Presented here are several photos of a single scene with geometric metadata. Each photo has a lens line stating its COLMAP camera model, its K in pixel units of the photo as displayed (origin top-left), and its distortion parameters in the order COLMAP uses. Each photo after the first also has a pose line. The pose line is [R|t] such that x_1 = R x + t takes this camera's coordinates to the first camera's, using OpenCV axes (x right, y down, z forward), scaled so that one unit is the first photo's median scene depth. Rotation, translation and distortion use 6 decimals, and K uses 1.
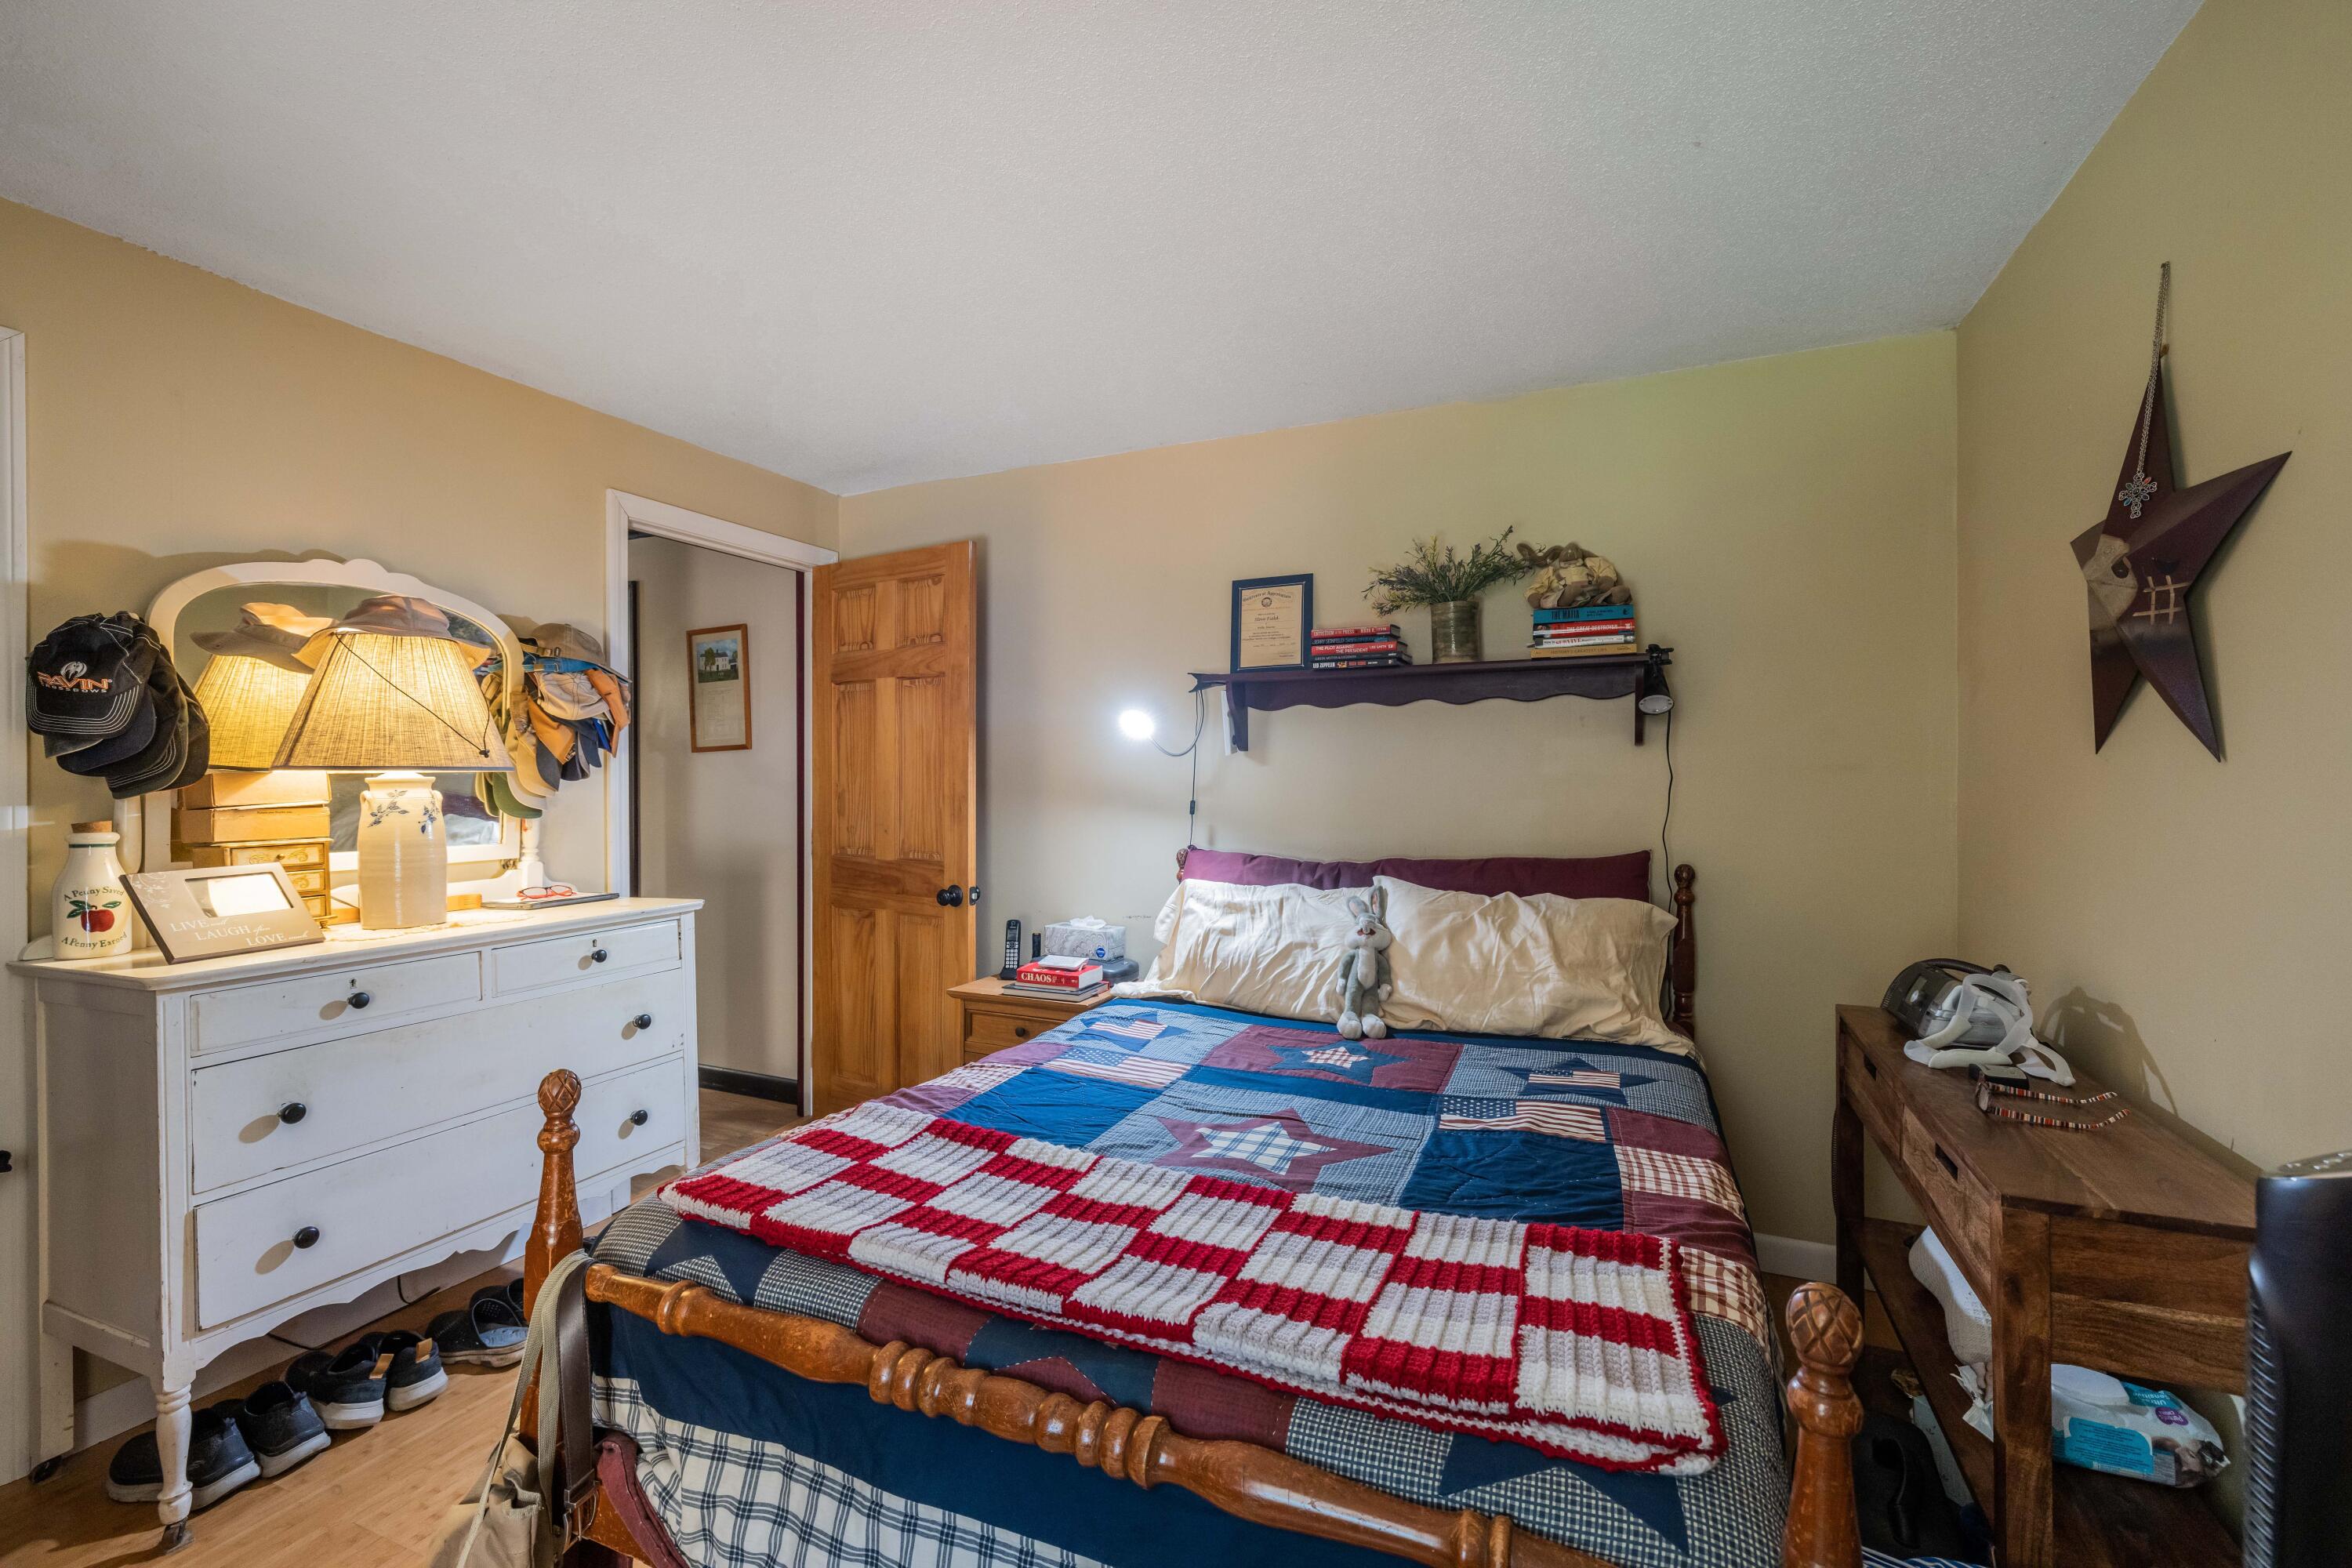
lens RADIAL K [[998.2, 0, 1173.4], [0, 998.2, 773.2], [0, 0, 1]] dist [0.000246, 0.000216]
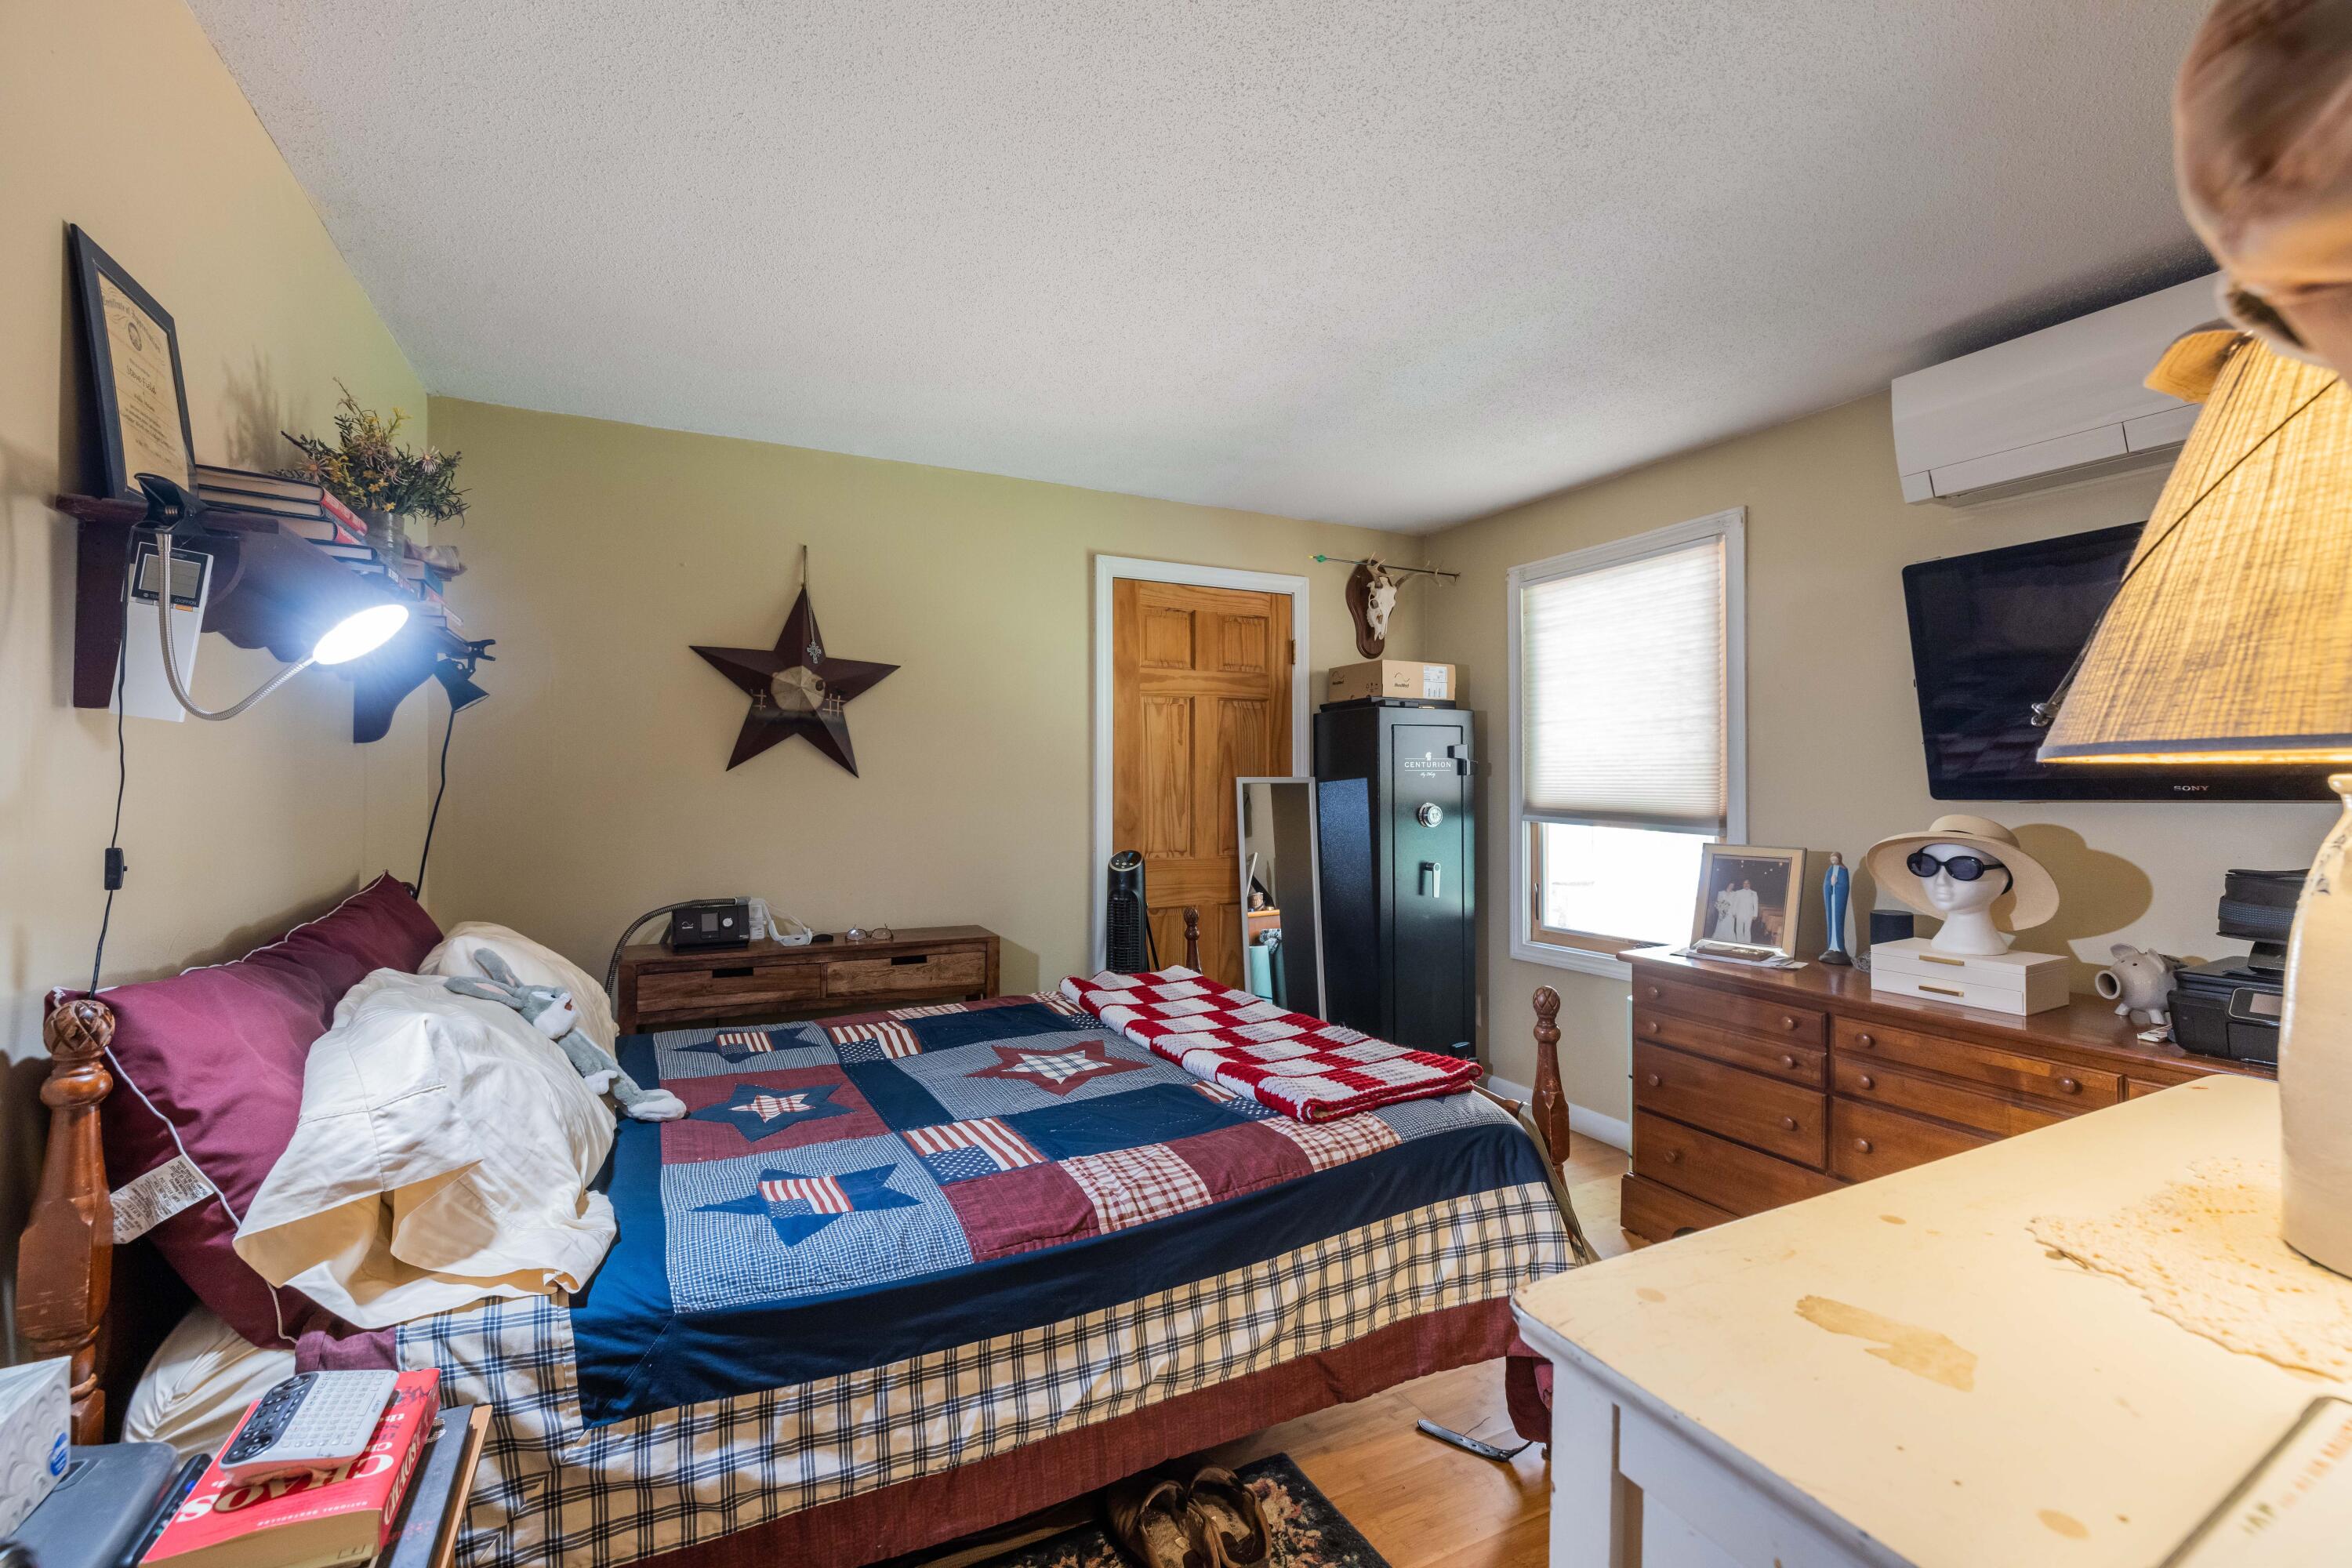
lens RADIAL K [[998.2, 0, 1173.4], [0, 998.2, 773.2], [0, 0, 1]] dist [0.000246, 0.000216]
pose [[-0.783519, 0.017523, 0.621121, -0.757499], [0.003665, 0.999715, -0.023581, 0.026968], [-0.621357, -0.016200, -0.783360, 1.728412]]
